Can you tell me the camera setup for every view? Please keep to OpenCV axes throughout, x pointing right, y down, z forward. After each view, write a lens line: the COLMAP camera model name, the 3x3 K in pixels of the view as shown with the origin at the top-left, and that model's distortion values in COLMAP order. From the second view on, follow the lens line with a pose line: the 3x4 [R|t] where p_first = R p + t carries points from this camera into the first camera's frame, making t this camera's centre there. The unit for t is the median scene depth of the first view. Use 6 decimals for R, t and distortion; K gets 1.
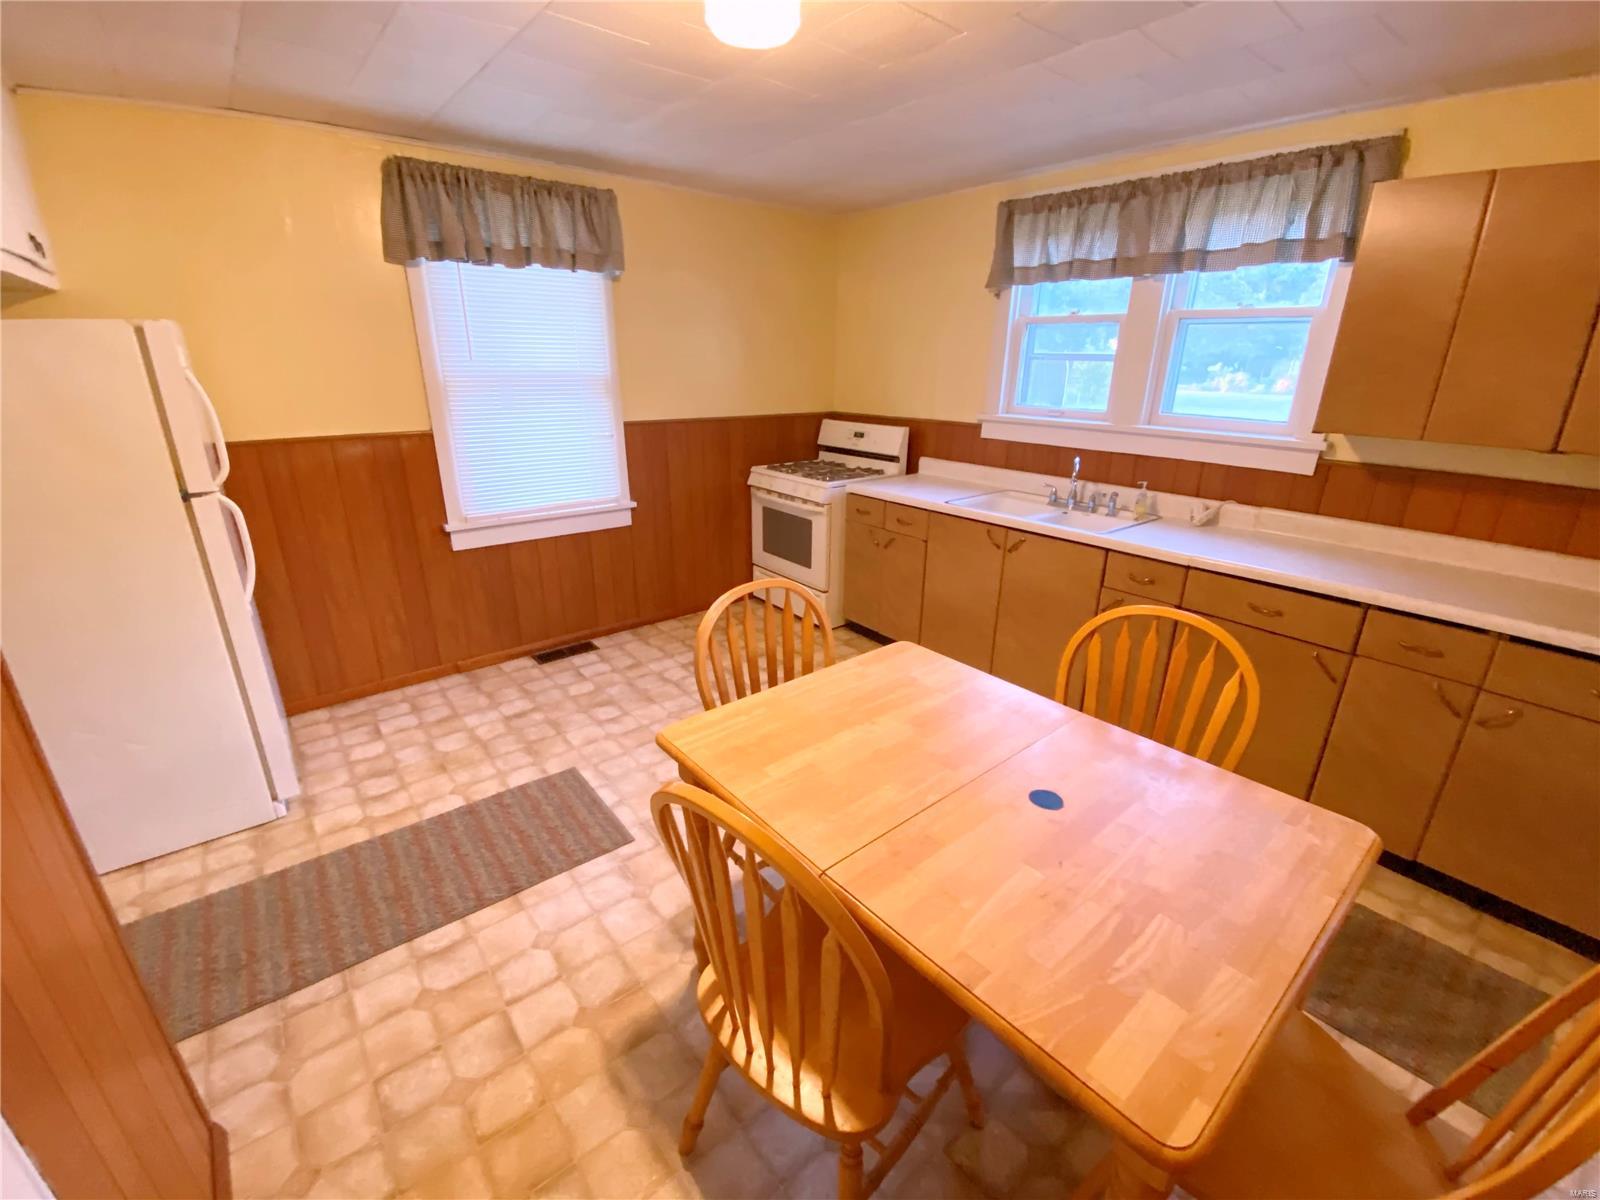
lens RADIAL K [[682.1, 0, 801.1], [0, 682.1, 598.2], [0, 0, 1]] dist [0.052631, -0.039669]
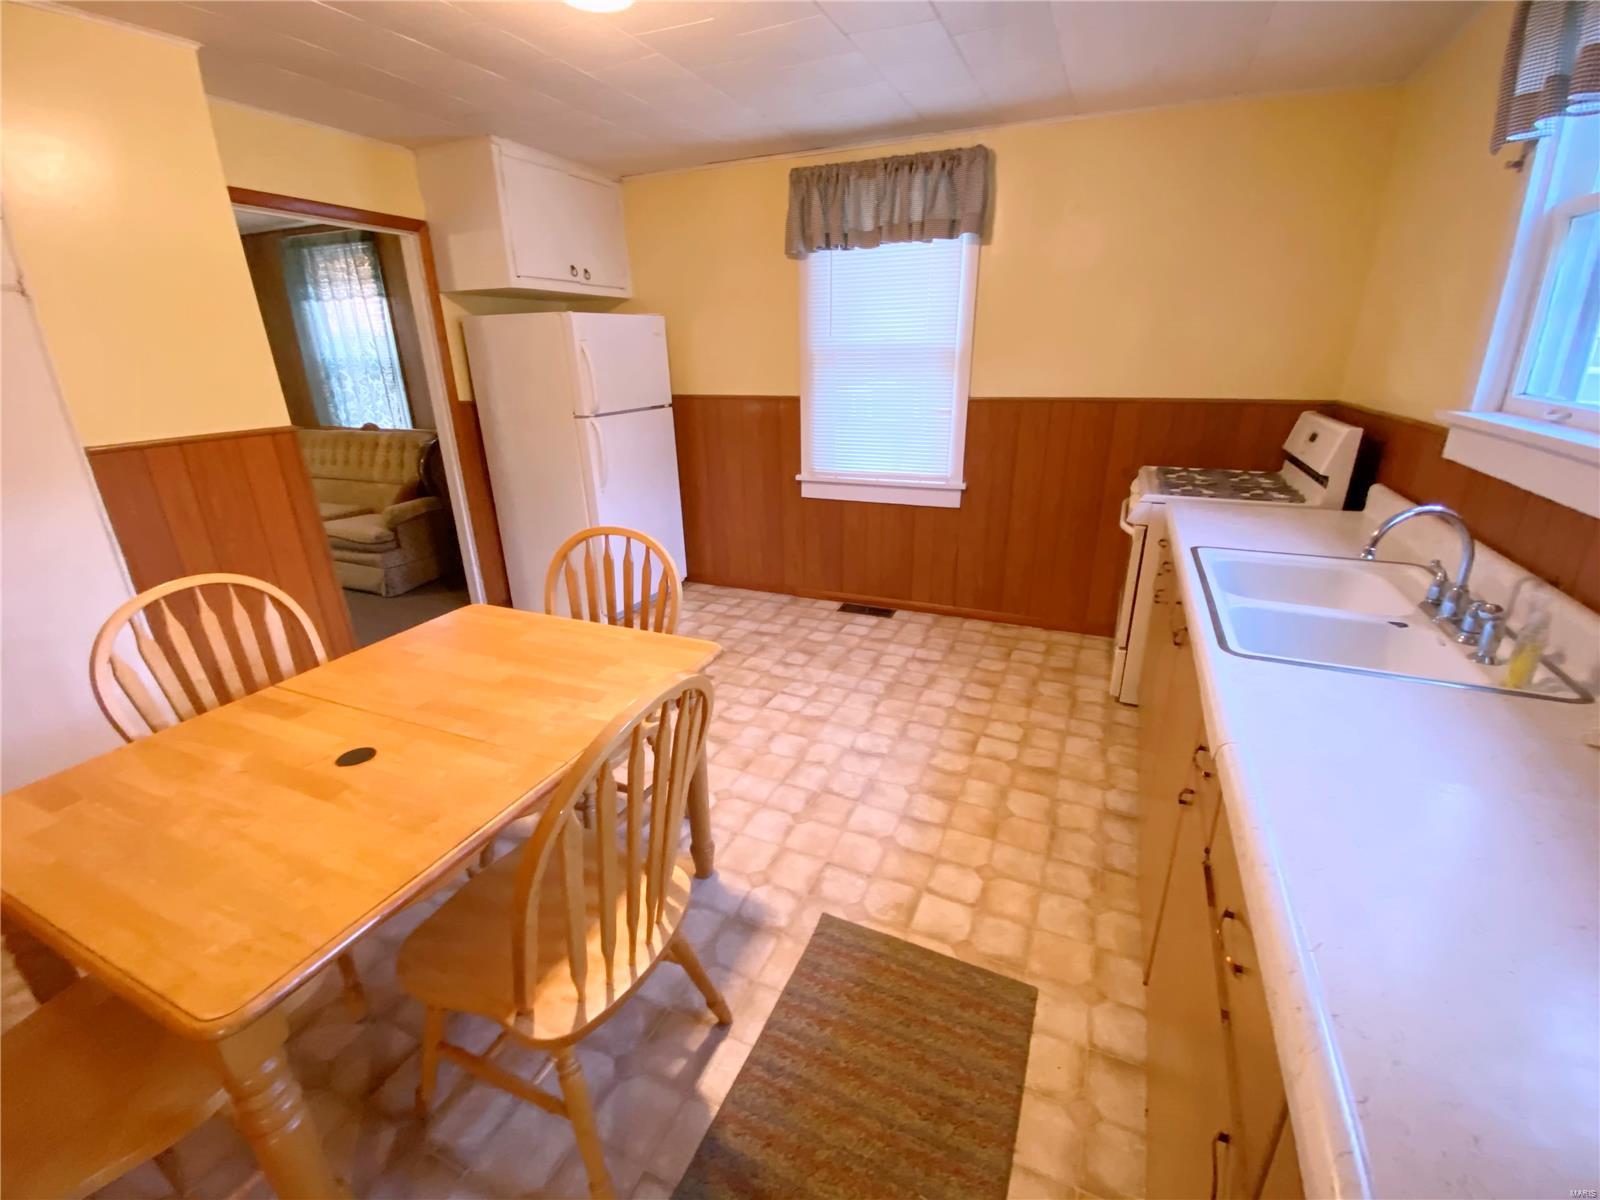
lens RADIAL K [[672.0, 0, 795.2], [0, 672.0, 610.7], [0, 0, 1]] dist [0.015208, -0.016109]
pose [[0.439936, 0.301486, -0.845910, 0.600460], [-0.278469, 0.941329, 0.190669, -0.108617], [0.853763, 0.151677, 0.498079, 0.455330]]
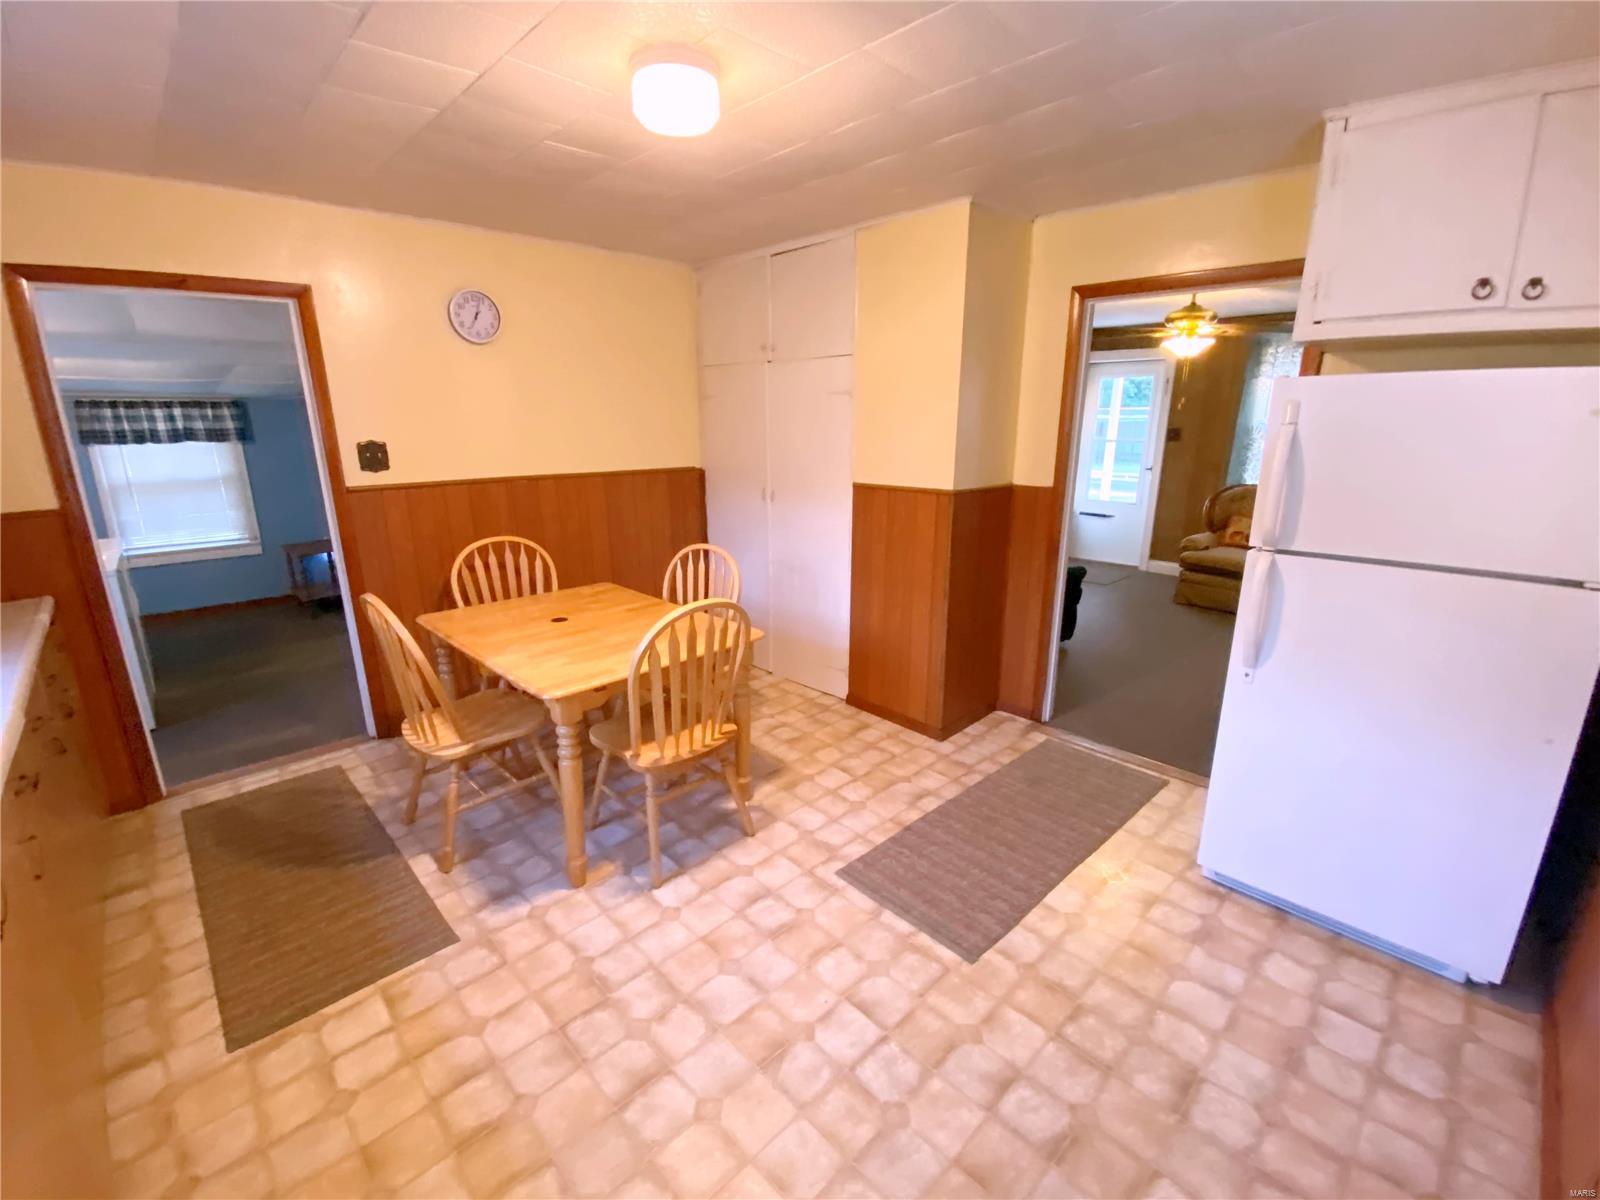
lens RADIAL K [[672.0, 0, 795.2], [0, 672.0, 610.7], [0, 0, 1]] dist [0.015208, -0.016109]
pose [[-0.996618, 0.017352, -0.080324, -0.082113], [-0.032649, 0.813387, 0.580806, -0.403802], [0.075413, 0.581464, -0.810069, 1.176105]]
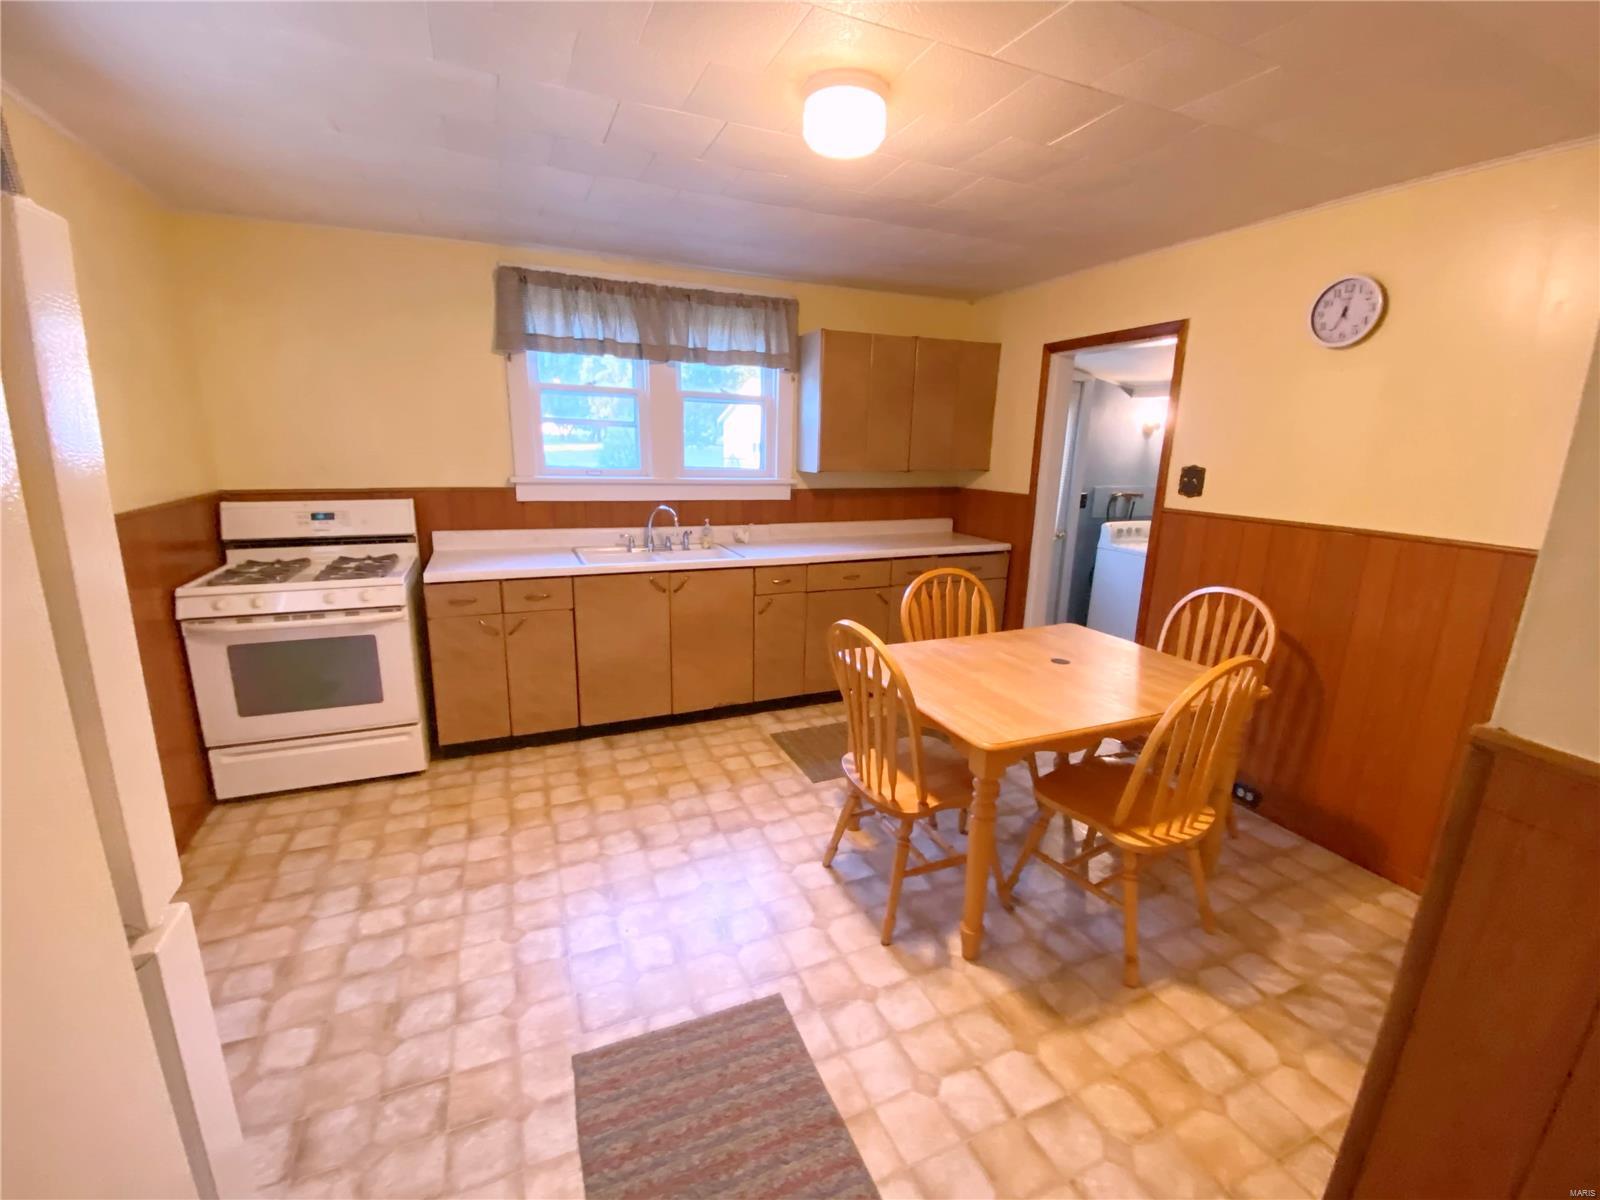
lens RADIAL K [[682.1, 0, 801.1], [0, 682.1, 598.2], [0, 0, 1]] dist [0.052631, -0.039669]
pose [[0.265665, -0.223273, 0.937855, -0.670453], [0.301224, 0.943331, 0.139250, -0.146906], [-0.915798, 0.245510, 0.317865, 0.448472]]
